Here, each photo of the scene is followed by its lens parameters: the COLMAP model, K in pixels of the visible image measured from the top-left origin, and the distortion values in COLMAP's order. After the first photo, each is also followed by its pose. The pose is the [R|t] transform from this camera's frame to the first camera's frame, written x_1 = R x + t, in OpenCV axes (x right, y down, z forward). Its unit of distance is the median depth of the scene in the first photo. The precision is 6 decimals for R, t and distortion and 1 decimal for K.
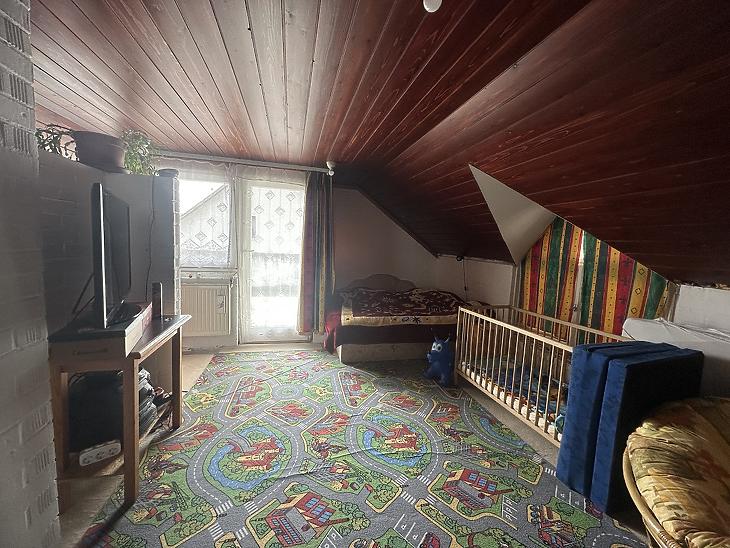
lens RADIAL K [[293.6, 0, 366.0], [0, 293.6, 272.4], [0, 0, 1]] dist [-0.000058, -0.000001]
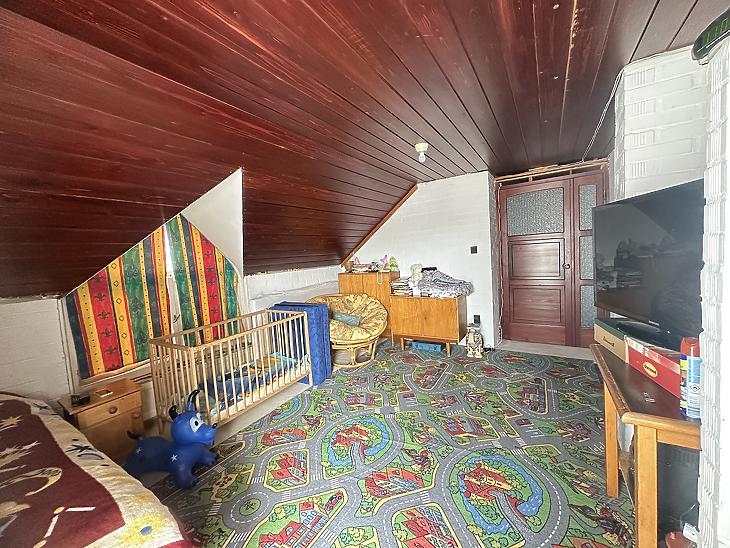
lens RADIAL K [[293.6, 0, 365.3], [0, 293.6, 274.5], [0, 0, 1]] dist [-0.000058, -0.000001]
pose [[-0.696890, -0.051704, 0.715312, -0.625229], [0.098551, 0.981032, 0.166924, -0.178105], [-0.710375, 0.186822, -0.678576, 1.533210]]
